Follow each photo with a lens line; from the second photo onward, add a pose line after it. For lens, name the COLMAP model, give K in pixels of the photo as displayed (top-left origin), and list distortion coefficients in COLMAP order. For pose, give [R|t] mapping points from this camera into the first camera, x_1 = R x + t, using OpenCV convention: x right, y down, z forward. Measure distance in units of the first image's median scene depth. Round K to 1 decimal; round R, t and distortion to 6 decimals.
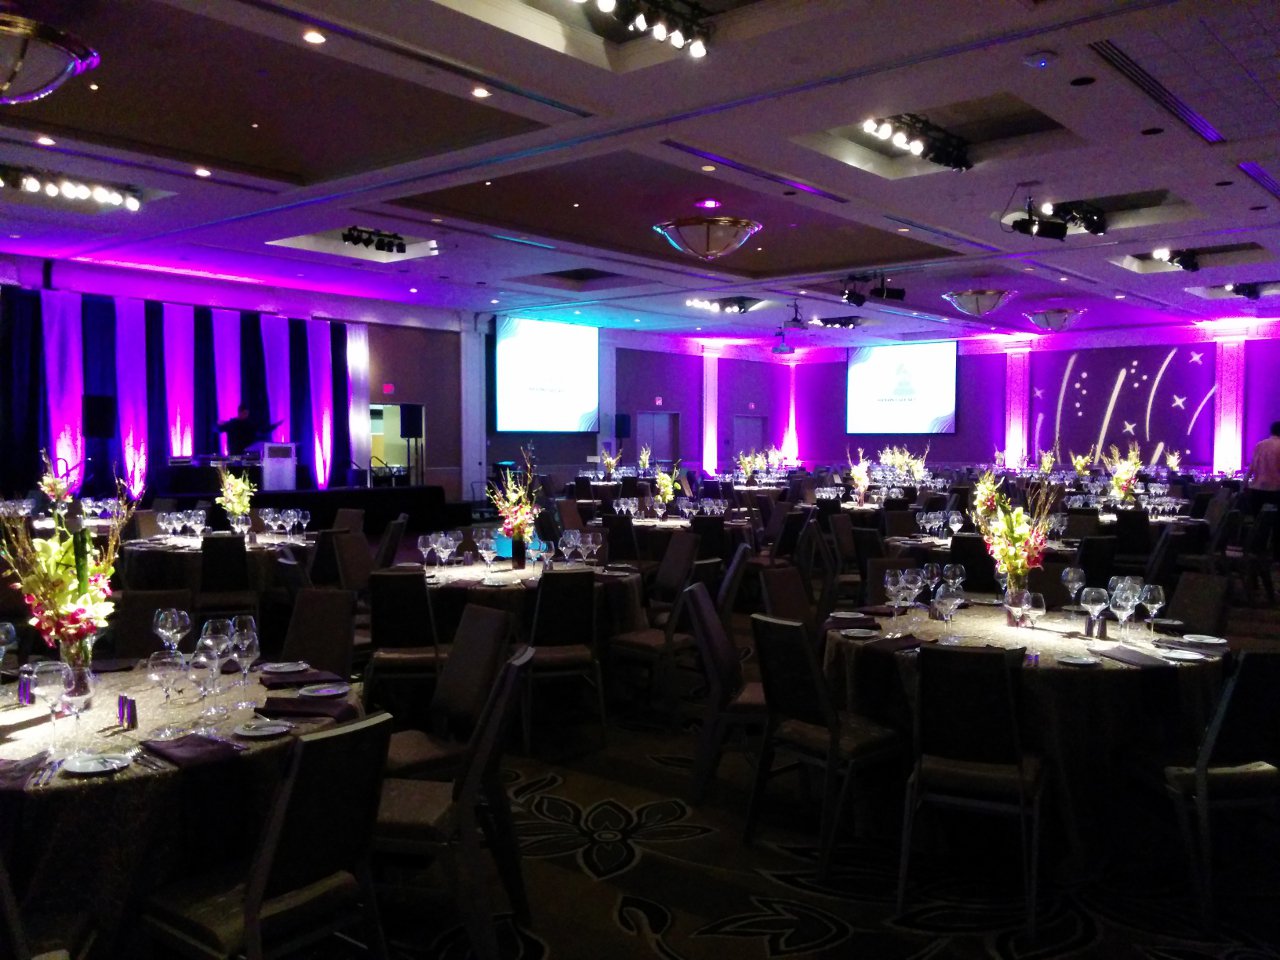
lens RADIAL K [[1103.6, 0, 646.8], [0, 1103.6, 491.1], [0, 0, 1]] dist [0.070810, -0.078105]
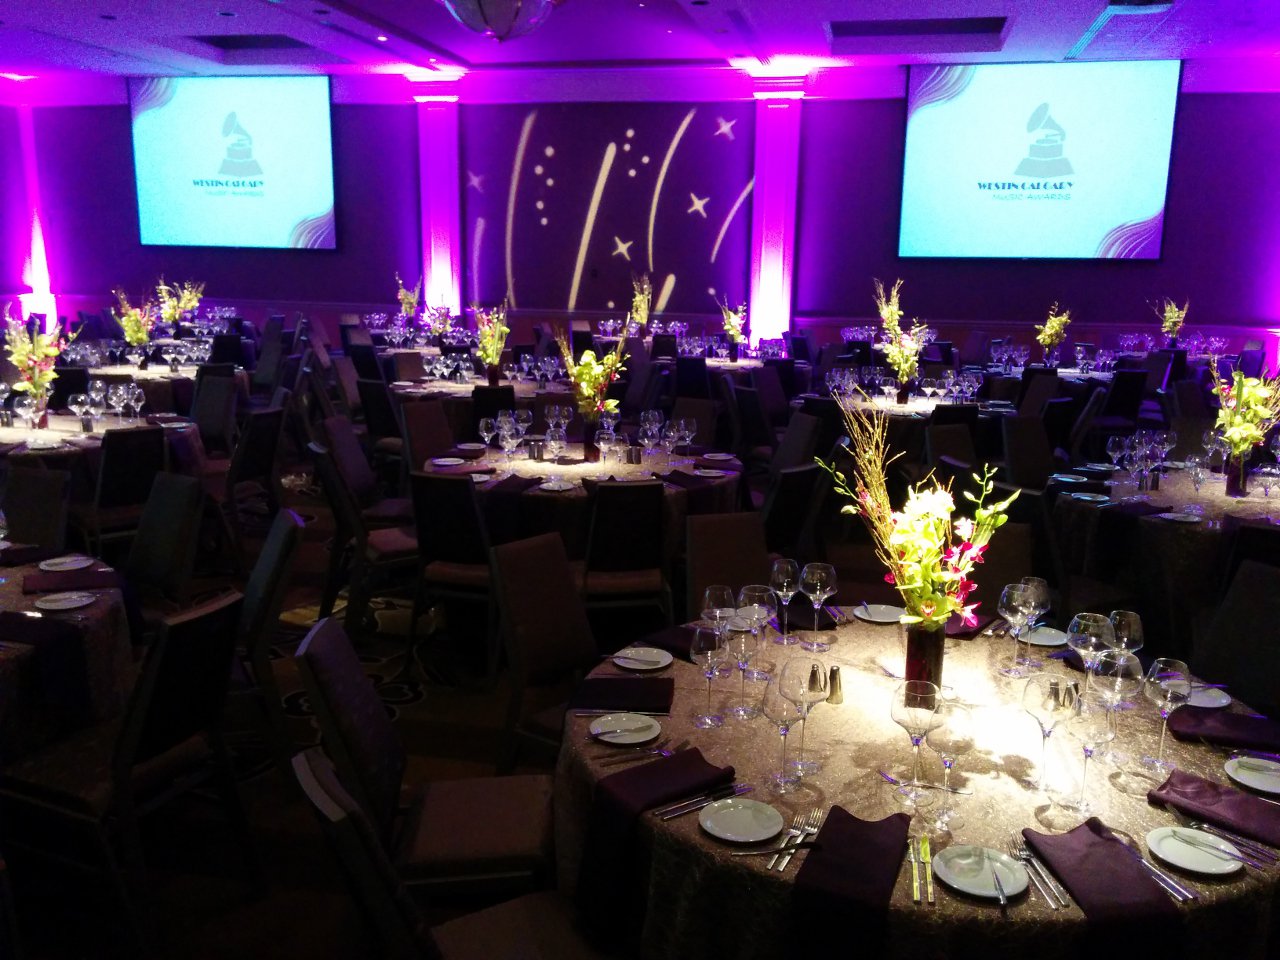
lens RADIAL K [[1103.6, 0, 644.1], [0, 1103.6, 492.6], [0, 0, 1]] dist [0.070810, -0.078105]
pose [[0.888556, -0.081524, 0.451467, 0.167889], [0.004075, 0.985448, 0.169928, -0.028737], [-0.458751, -0.149151, 0.875958, 0.462218]]
